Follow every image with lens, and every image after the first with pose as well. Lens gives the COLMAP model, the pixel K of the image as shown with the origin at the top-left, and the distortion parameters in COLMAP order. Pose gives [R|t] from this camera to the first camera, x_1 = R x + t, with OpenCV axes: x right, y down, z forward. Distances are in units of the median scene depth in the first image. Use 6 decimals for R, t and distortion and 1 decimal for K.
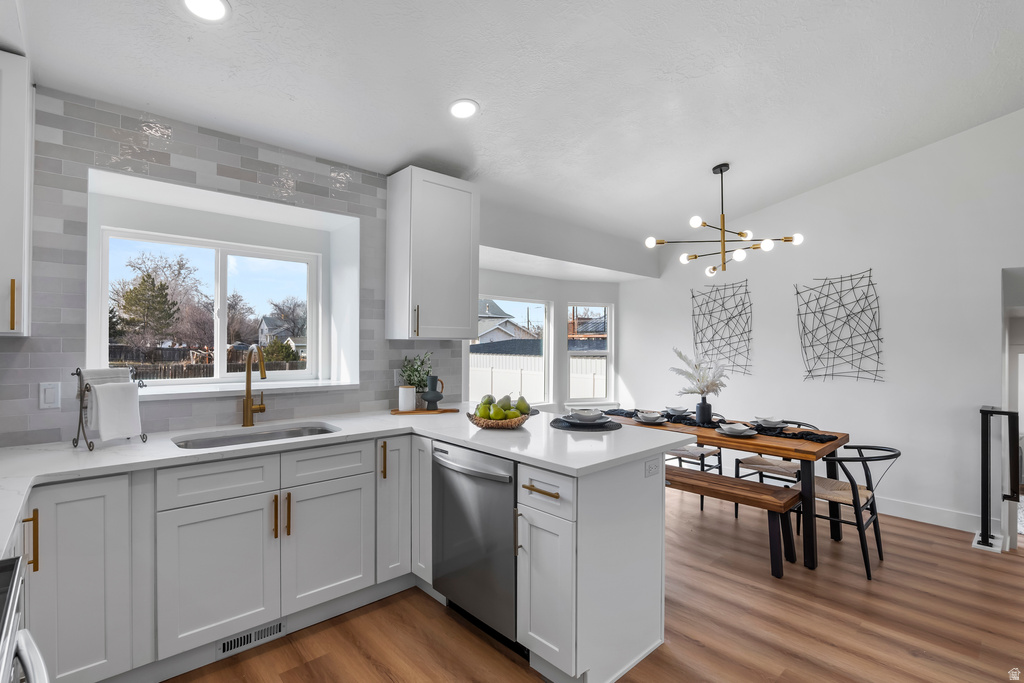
lens RADIAL K [[476.0, 0, 518.8], [0, 476.0, 343.8], [0, 0, 1]] dist [-0.018427, 0.002161]
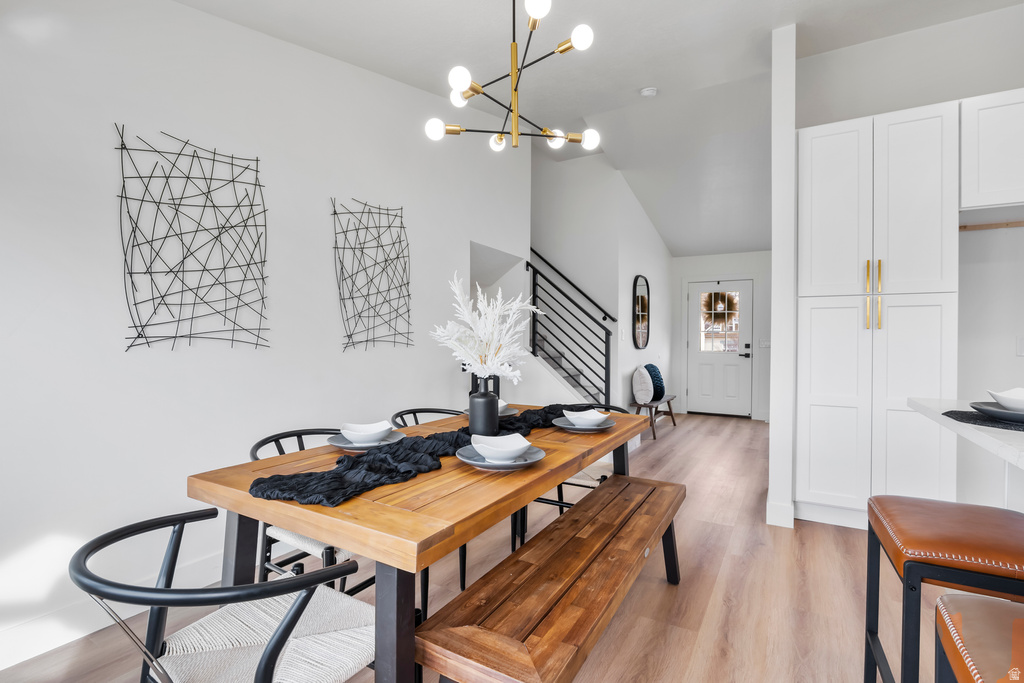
lens RADIAL K [[476.0, 0, 513.5], [0, 476.0, 337.1], [0, 0, 1]] dist [-0.018427, 0.002161]
pose [[-0.271580, -0.006124, 0.962396, -0.087763], [-0.009568, 0.999948, 0.003663, 0.055753], [-0.962368, -0.008214, -0.271625, 0.974296]]
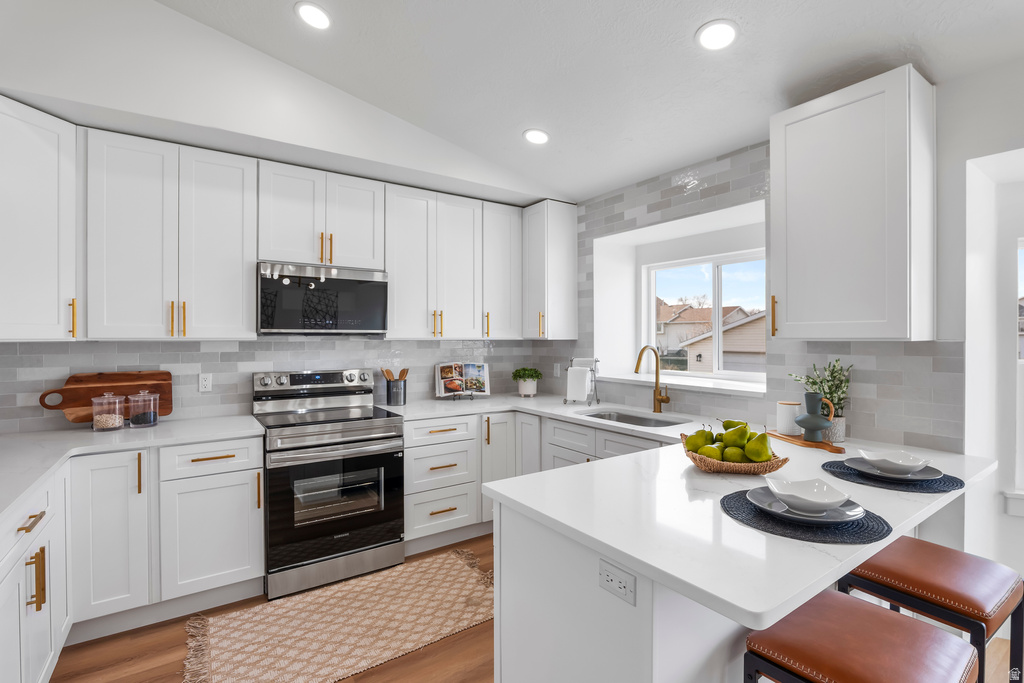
lens RADIAL K [[476.0, 0, 515.9], [0, 476.0, 338.4], [0, 0, 1]] dist [-0.018427, 0.002161]
pose [[-0.144783, -0.004818, -0.989452, 0.404883], [-0.008892, 0.999954, -0.003568, -0.004417], [0.989424, 0.008281, -0.144819, 0.483418]]
